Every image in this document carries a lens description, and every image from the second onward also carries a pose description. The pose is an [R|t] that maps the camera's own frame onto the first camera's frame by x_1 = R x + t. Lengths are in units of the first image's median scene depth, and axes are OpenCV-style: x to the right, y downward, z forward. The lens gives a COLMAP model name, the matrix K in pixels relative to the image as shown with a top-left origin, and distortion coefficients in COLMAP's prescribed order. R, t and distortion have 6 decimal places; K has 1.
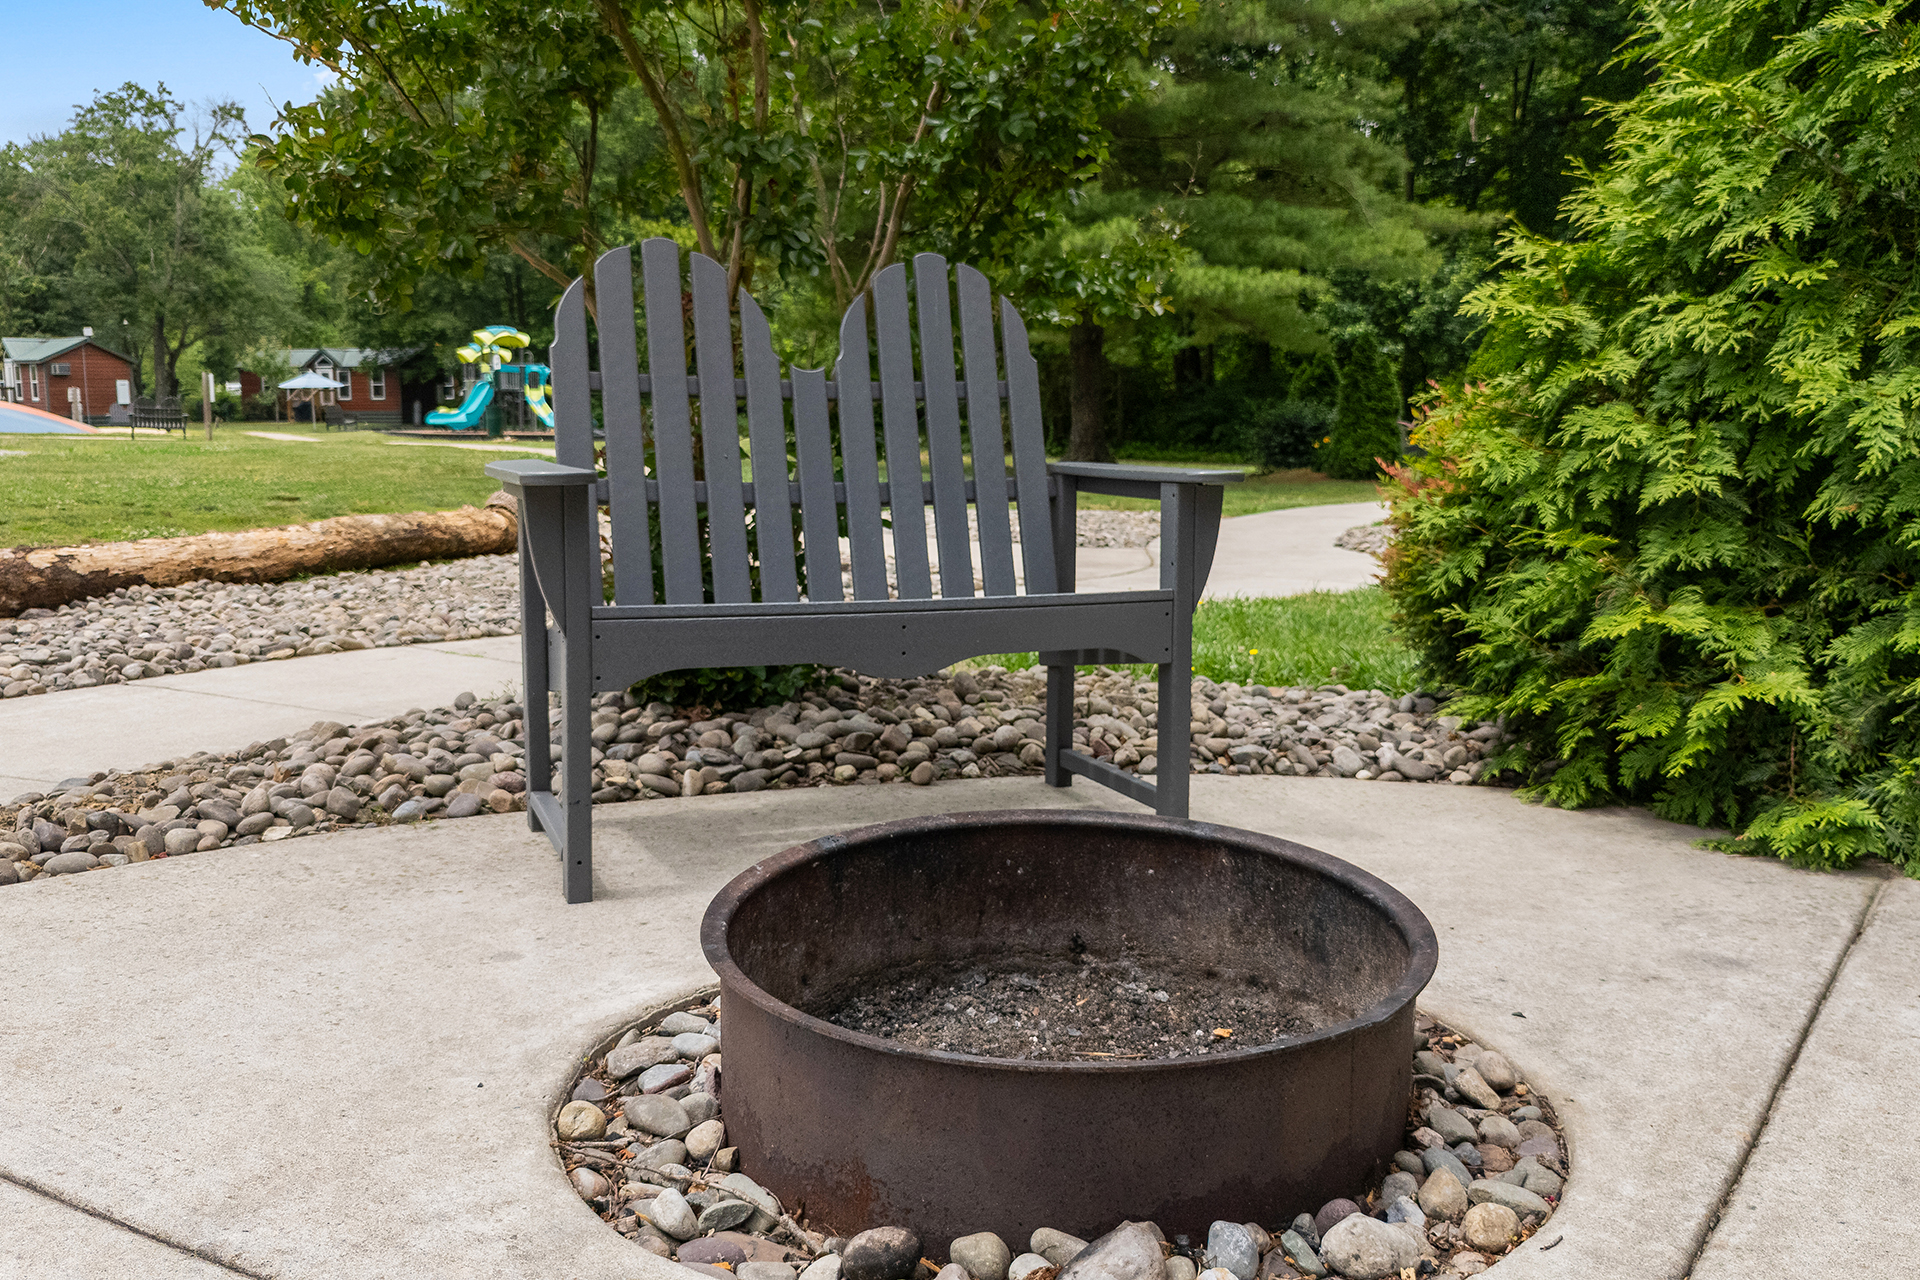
lens RADIAL K [[1651.8, 0, 955.8], [0, 1651.8, 648.3], [0, 0, 1]] dist [0.031797, -0.002744]
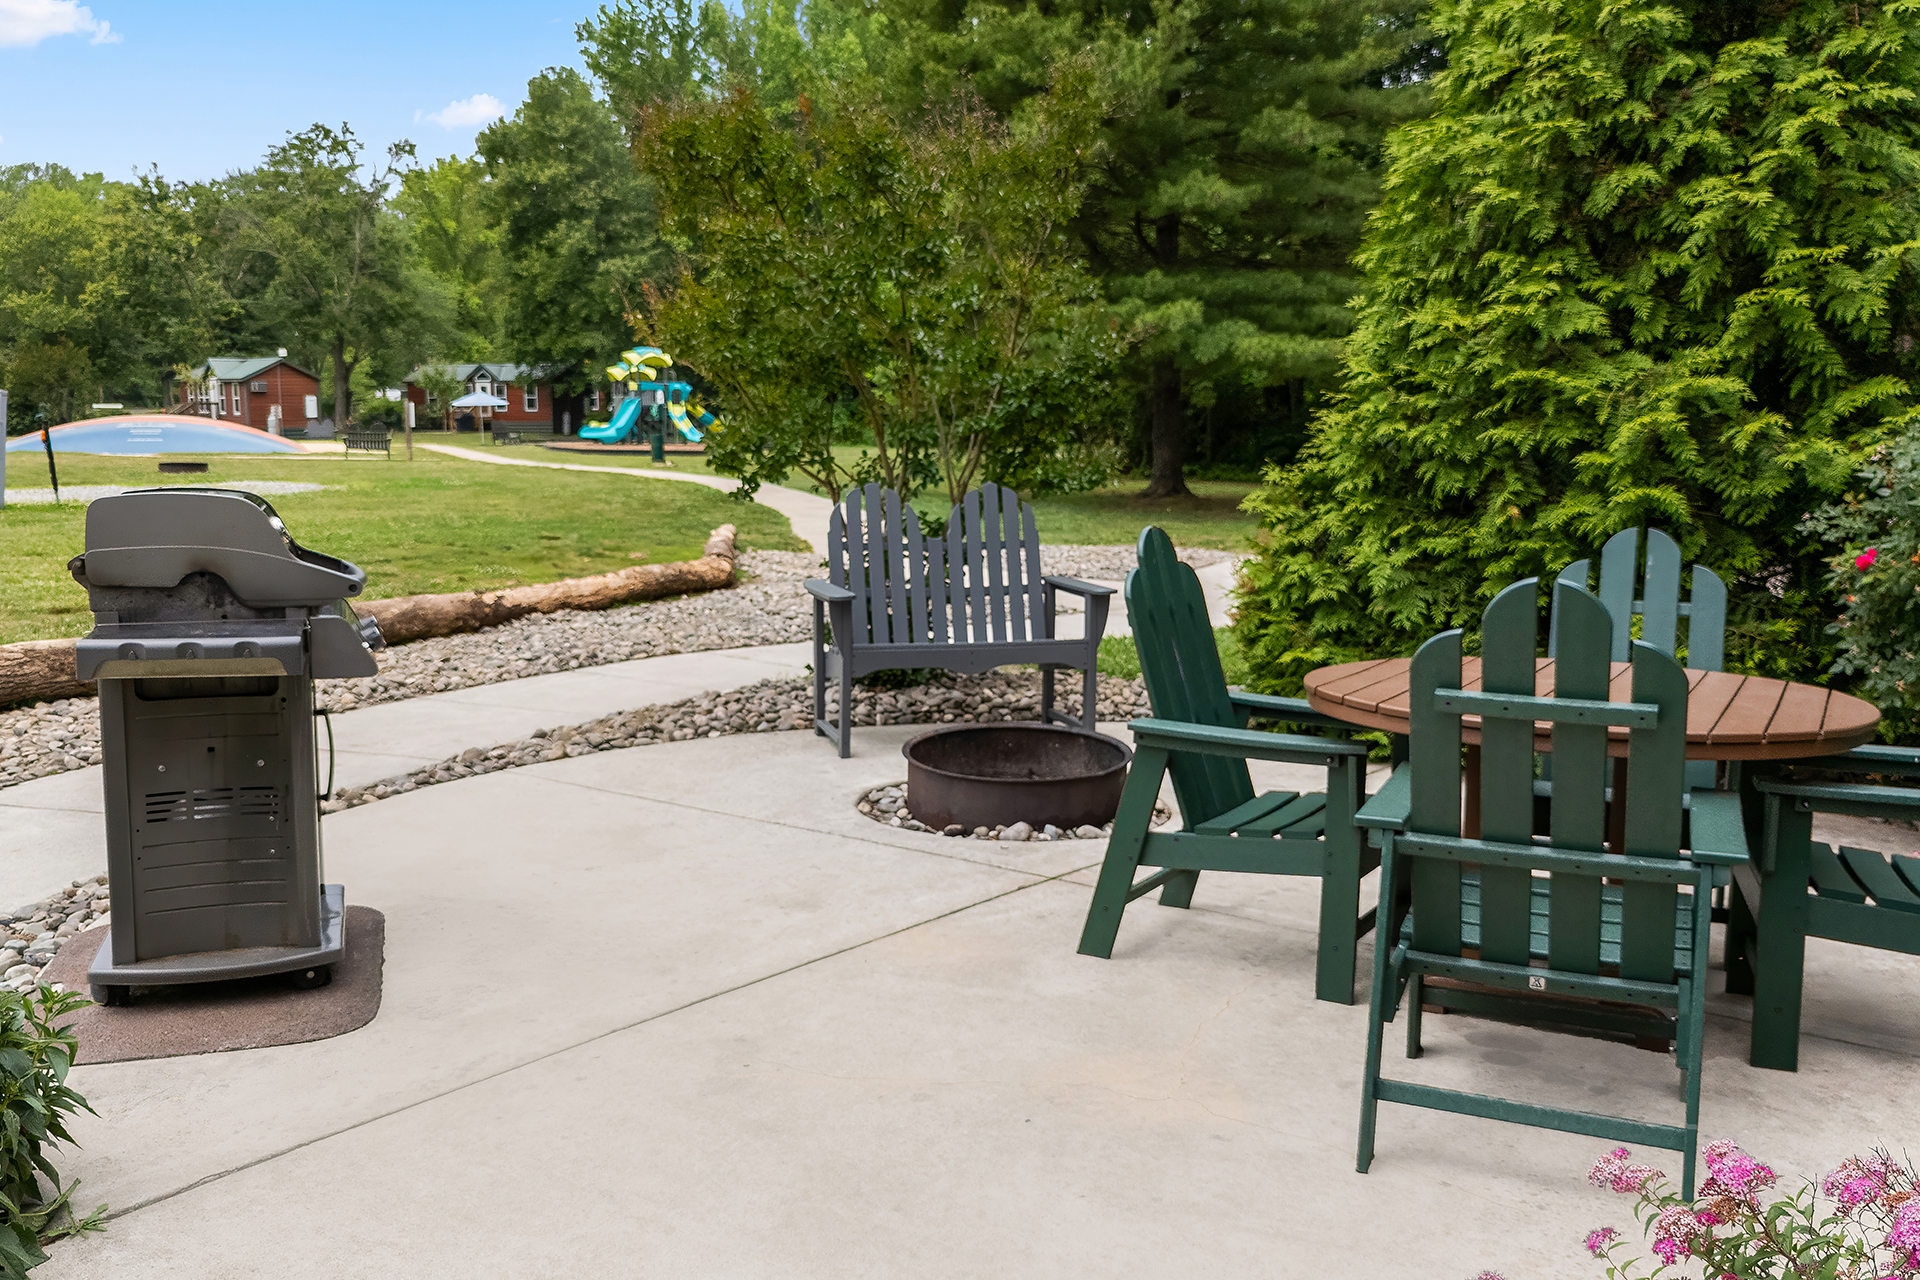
lens RADIAL K [[1651.8, 0, 960.9], [0, 1651.8, 633.3], [0, 0, 1]] dist [0.031797, -0.002744]
pose [[0.997786, 0.013916, -0.065038, 0.039798], [-0.014401, 0.999872, -0.006985, -0.009286], [0.064933, 0.007906, 0.997858, -0.523387]]
